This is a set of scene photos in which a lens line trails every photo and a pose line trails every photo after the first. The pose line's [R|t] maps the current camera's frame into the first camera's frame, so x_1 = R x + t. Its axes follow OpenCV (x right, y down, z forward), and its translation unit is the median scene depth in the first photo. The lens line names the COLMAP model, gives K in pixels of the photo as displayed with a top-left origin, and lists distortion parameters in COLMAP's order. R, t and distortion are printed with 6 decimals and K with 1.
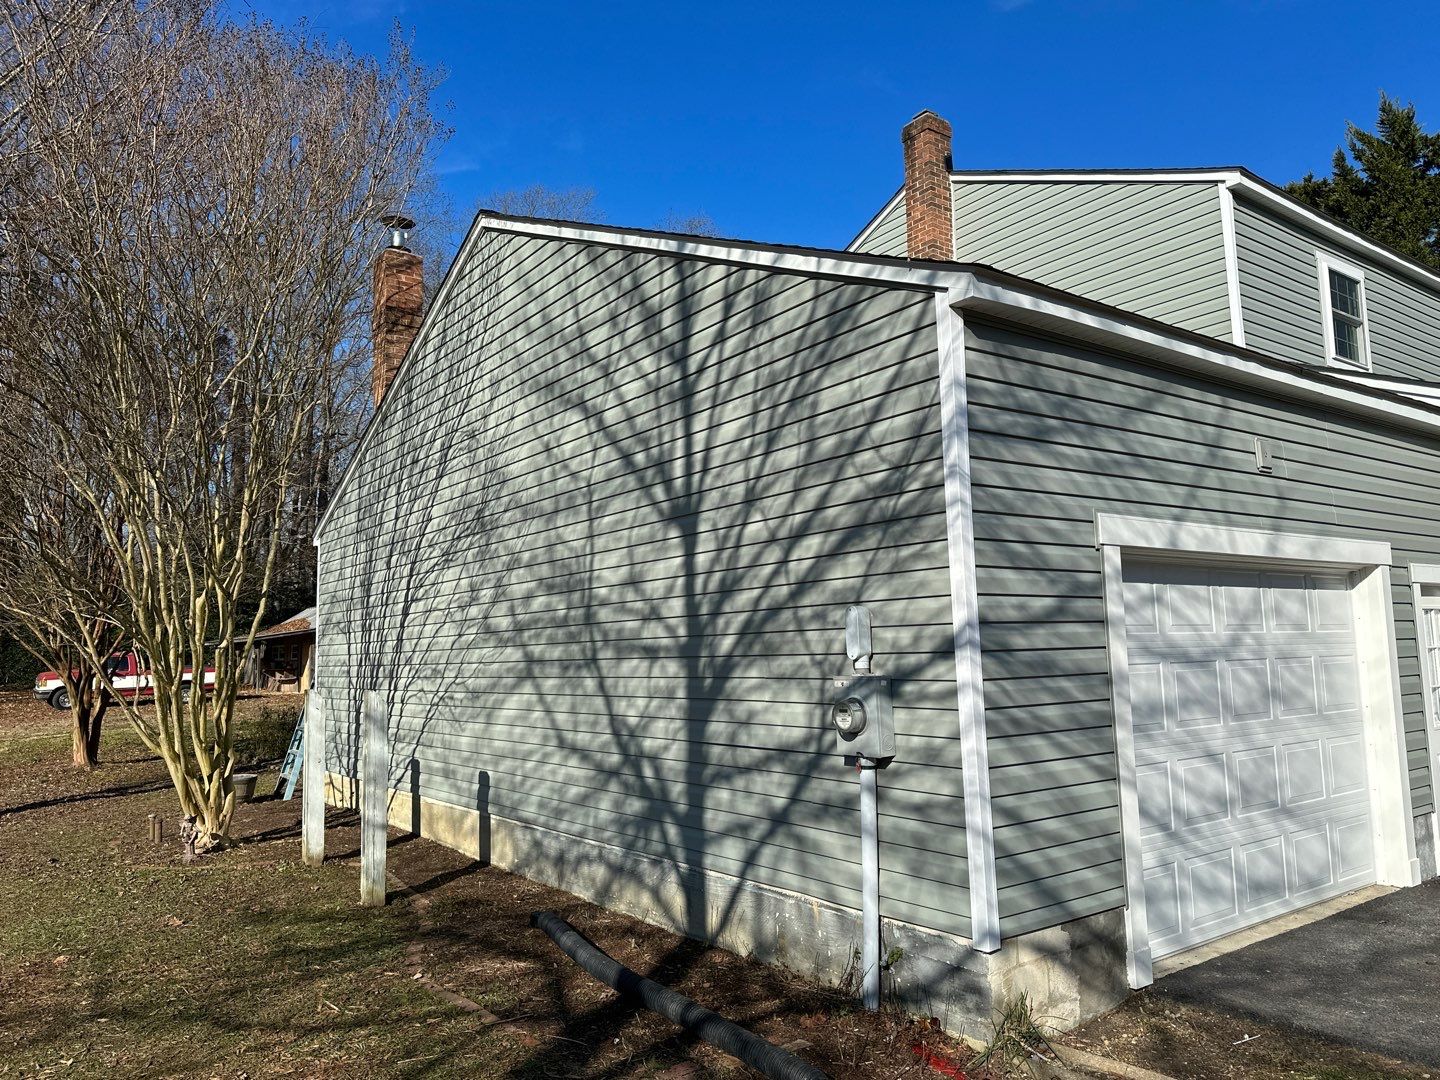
lens RADIAL K [[1019.7, 0, 751.4], [0, 1019.7, 536.2], [0, 0, 1]] dist [0.074085, -0.091143]
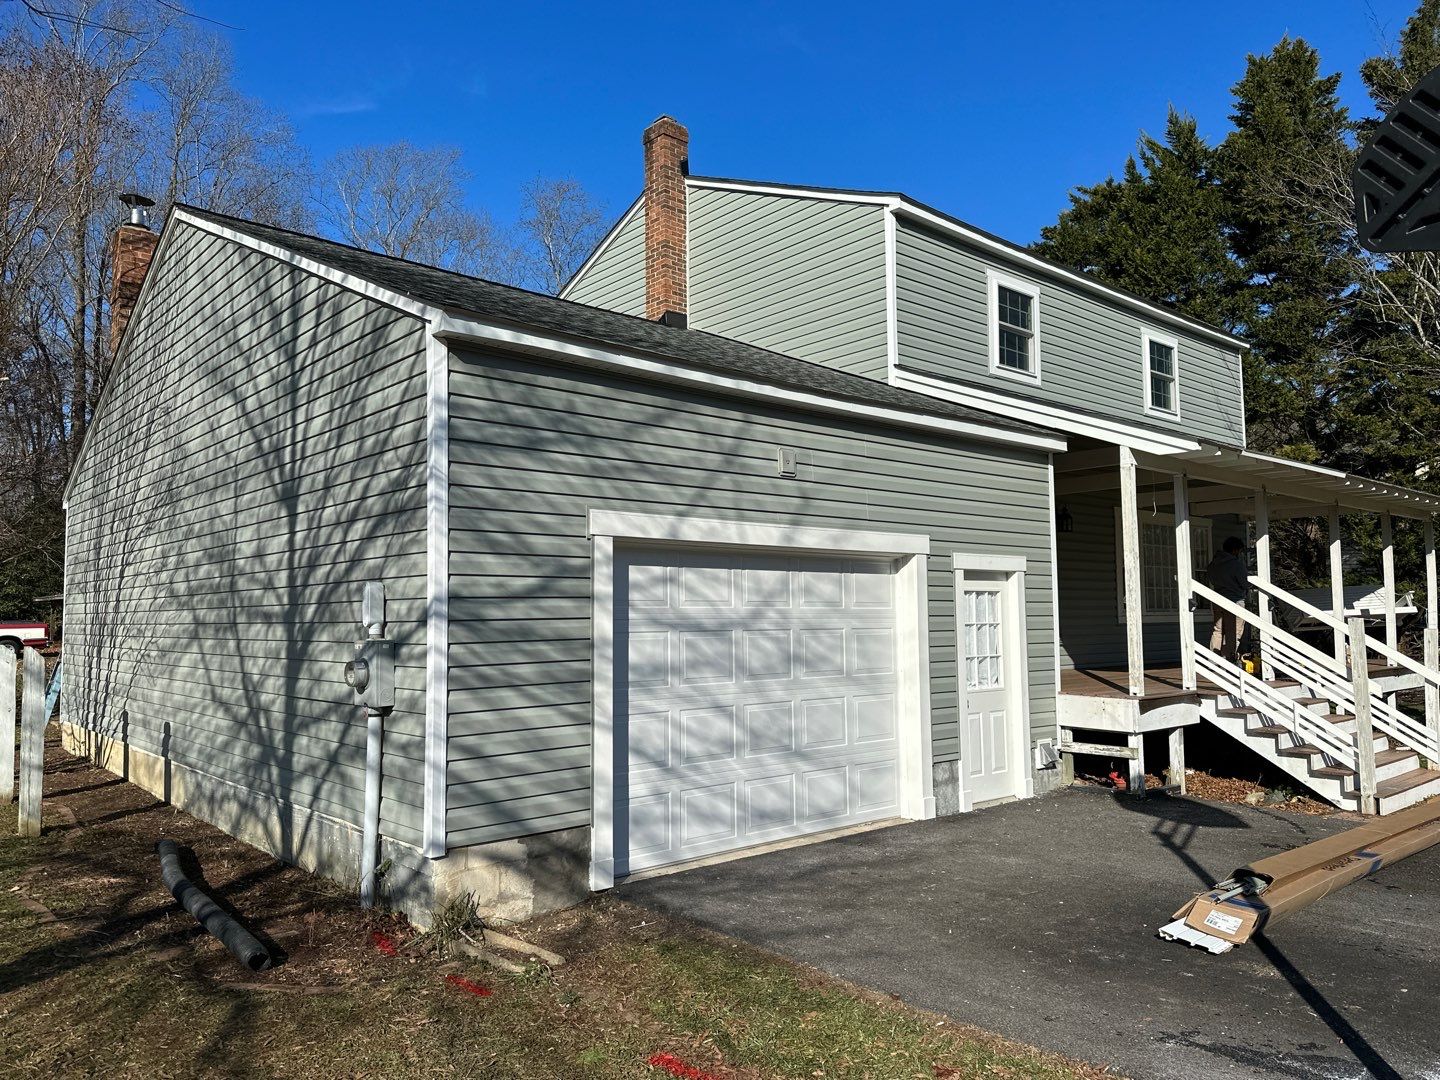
lens RADIAL K [[1005.0, 0, 714.3], [0, 1005.0, 556.1], [0, 0, 1]] dist [0.215609, -0.433201]
pose [[0.997108, 0.022848, 0.072484, 0.328082], [-0.026505, 0.998403, 0.049893, -0.025402], [-0.071228, -0.051670, 0.996121, -0.176702]]
